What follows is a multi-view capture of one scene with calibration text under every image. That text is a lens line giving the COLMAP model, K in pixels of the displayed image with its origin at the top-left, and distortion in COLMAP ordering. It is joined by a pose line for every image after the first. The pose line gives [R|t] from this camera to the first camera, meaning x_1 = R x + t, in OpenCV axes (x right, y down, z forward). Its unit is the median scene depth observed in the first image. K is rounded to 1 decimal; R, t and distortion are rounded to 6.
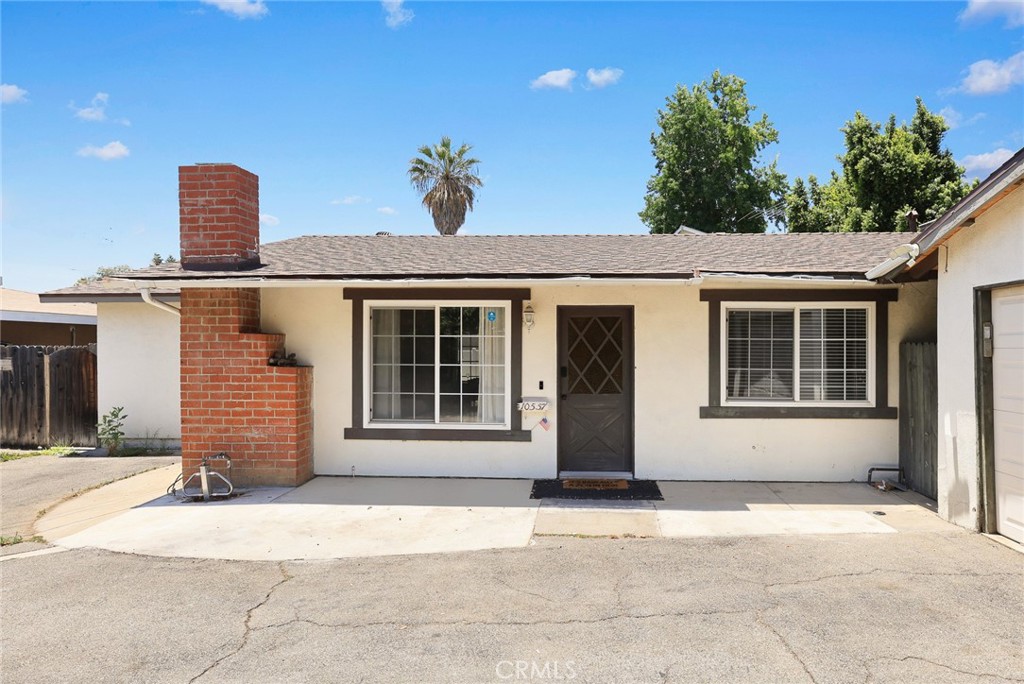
lens RADIAL K [[659.1, 0, 512.0], [0, 659.1, 342.0], [0, 0, 1]] dist [-0.000982, -0.000831]
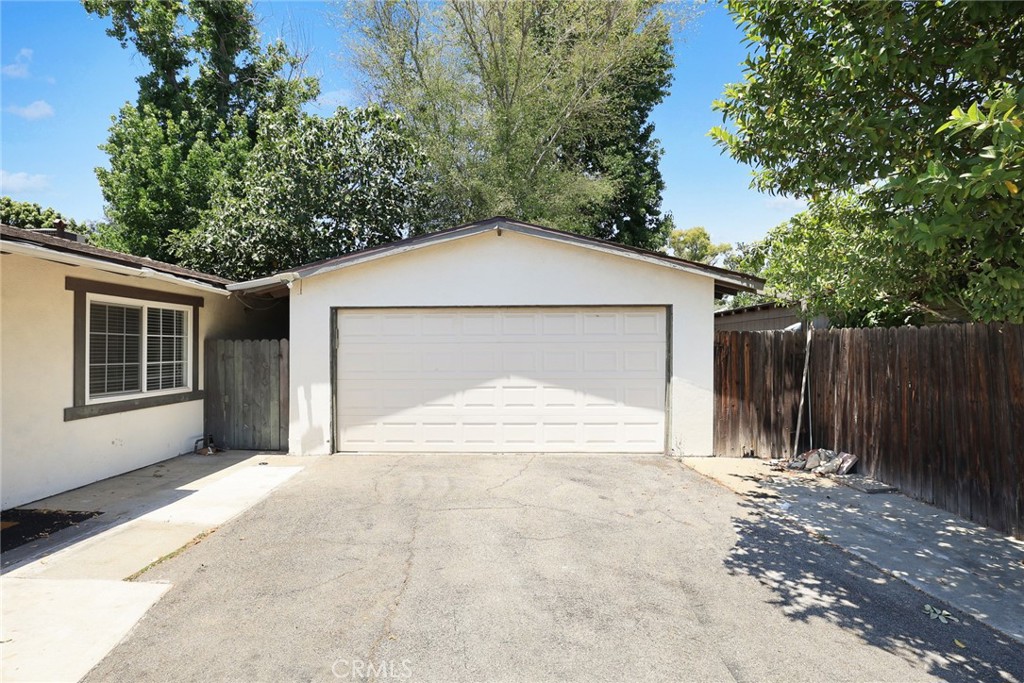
lens RADIAL K [[510.9, 0, 538.9], [0, 510.9, 357.8], [0, 0, 1]] dist [-0.041830, 0.022476]
pose [[-0.066237, -0.023637, 0.997524, -0.428235], [-0.006427, 0.999709, 0.023262, 0.010141], [-0.997783, -0.004871, -0.066369, 0.411335]]
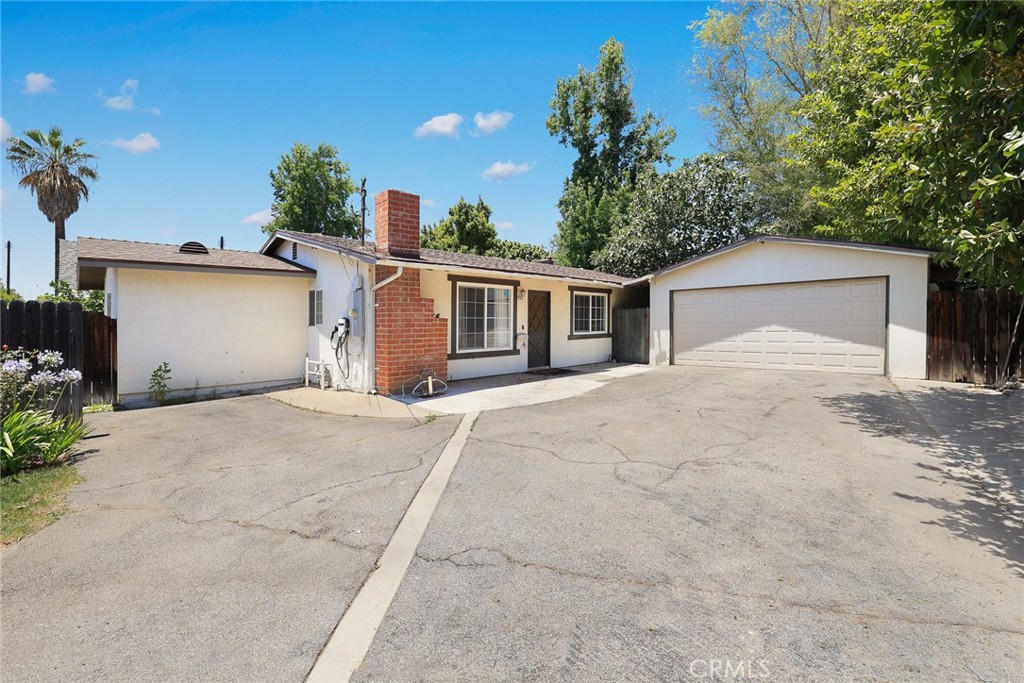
lens RADIAL K [[453.9, 0, 493.5], [0, 453.9, 323.6], [0, 0, 1]] dist [-0.027130, 0.000312]
pose [[0.684769, -0.010249, 0.728688, -1.081966], [0.008985, 0.999944, 0.005621, 0.045355], [-0.728705, 0.002698, 0.684823, 0.084914]]
